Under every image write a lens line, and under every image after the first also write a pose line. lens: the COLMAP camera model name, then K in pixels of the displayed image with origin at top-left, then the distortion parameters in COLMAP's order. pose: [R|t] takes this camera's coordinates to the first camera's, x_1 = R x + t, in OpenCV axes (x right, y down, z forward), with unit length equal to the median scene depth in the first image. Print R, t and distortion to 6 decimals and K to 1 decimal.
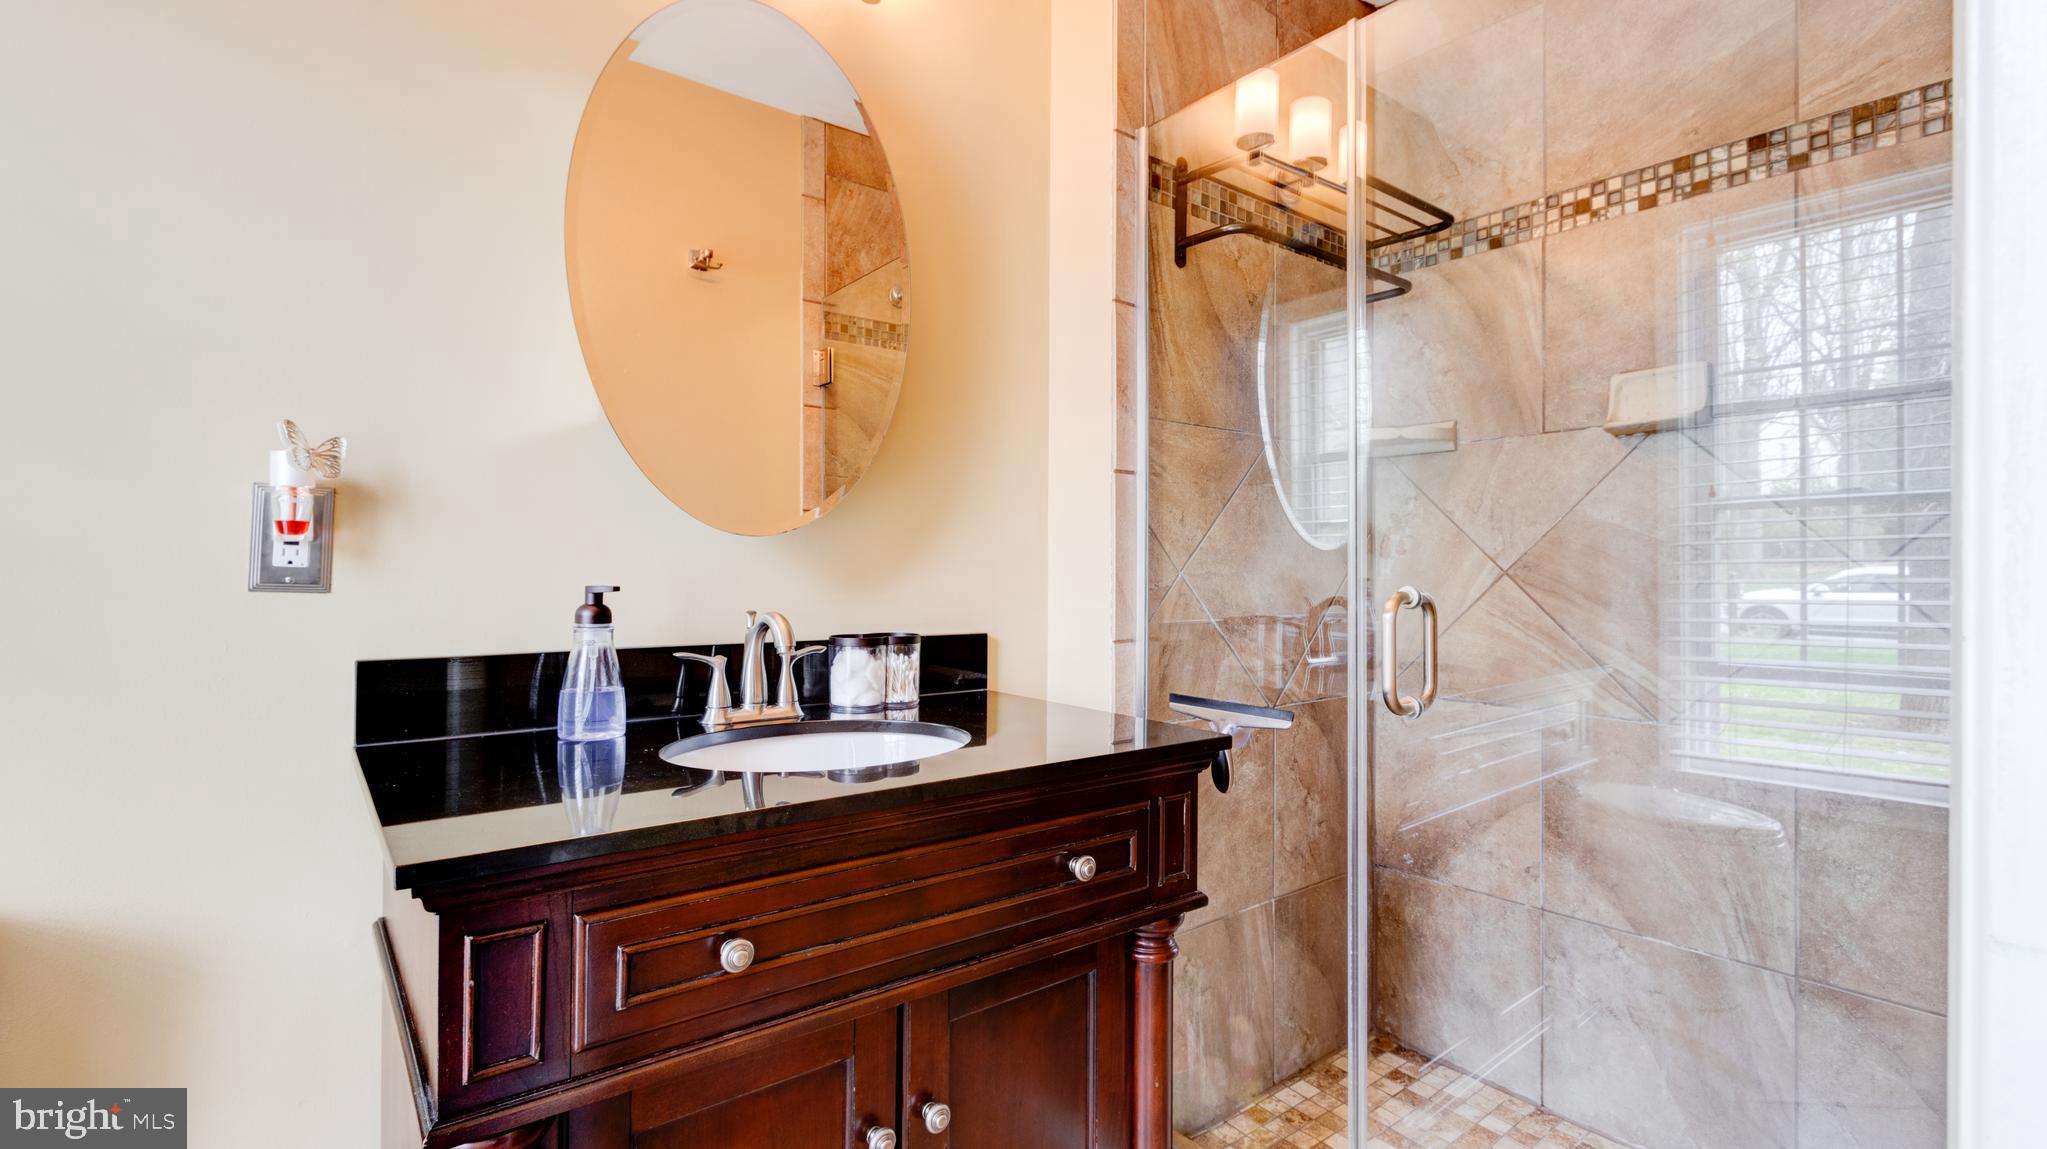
lens RADIAL K [[934.1, 0, 1027.2], [0, 934.1, 578.2], [0, 0, 1]] dist [0.000174, -0.000605]
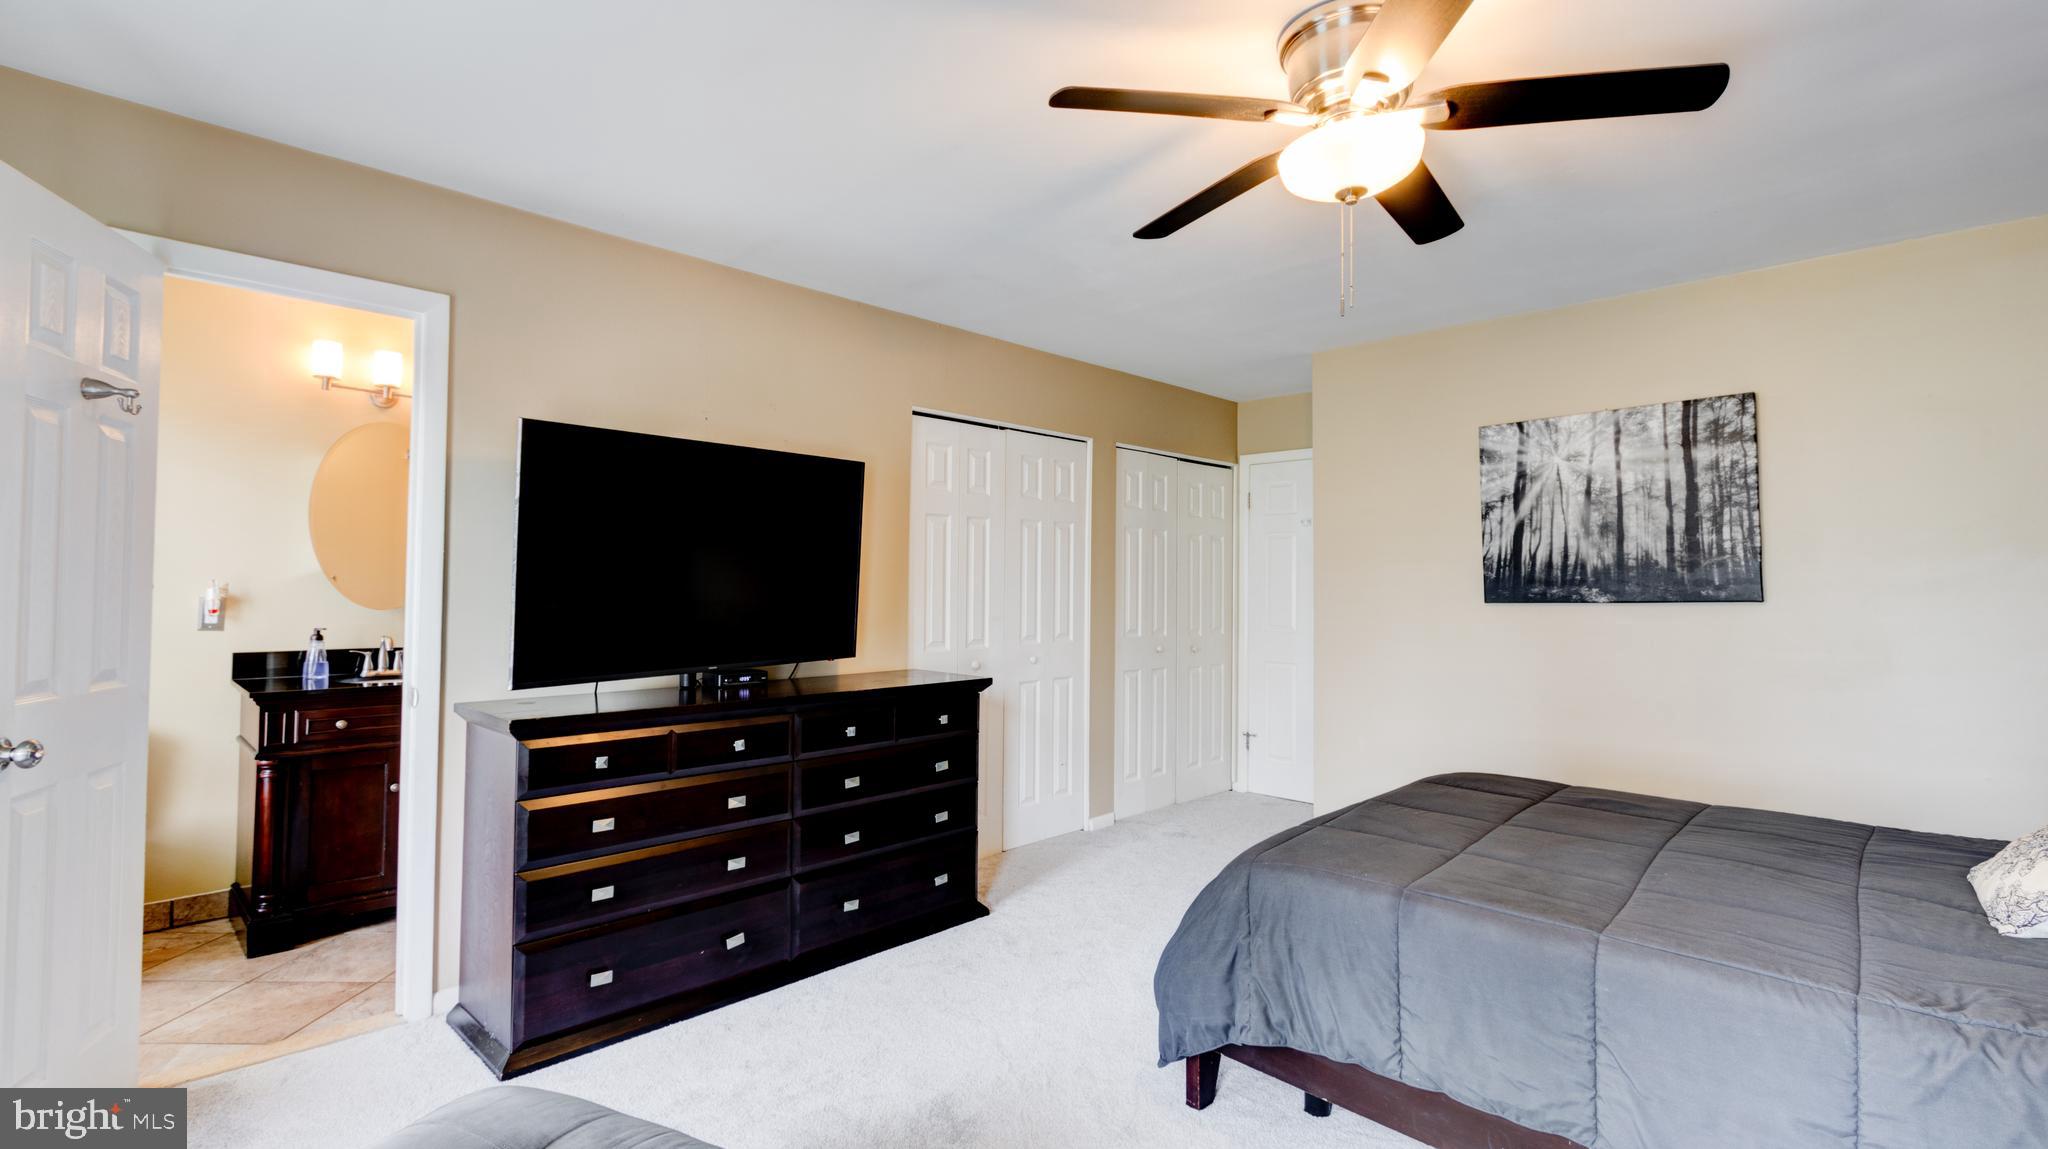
lens RADIAL K [[934.5, 0, 1003.9], [0, 934.5, 579.4], [0, 0, 1]] dist [0.000174, -0.000605]
pose [[0.994519, 0.008914, 0.104172, 1.448066], [-0.009043, 0.999959, 0.000769, -0.174662], [-0.104161, -0.001707, 0.994559, -2.266364]]
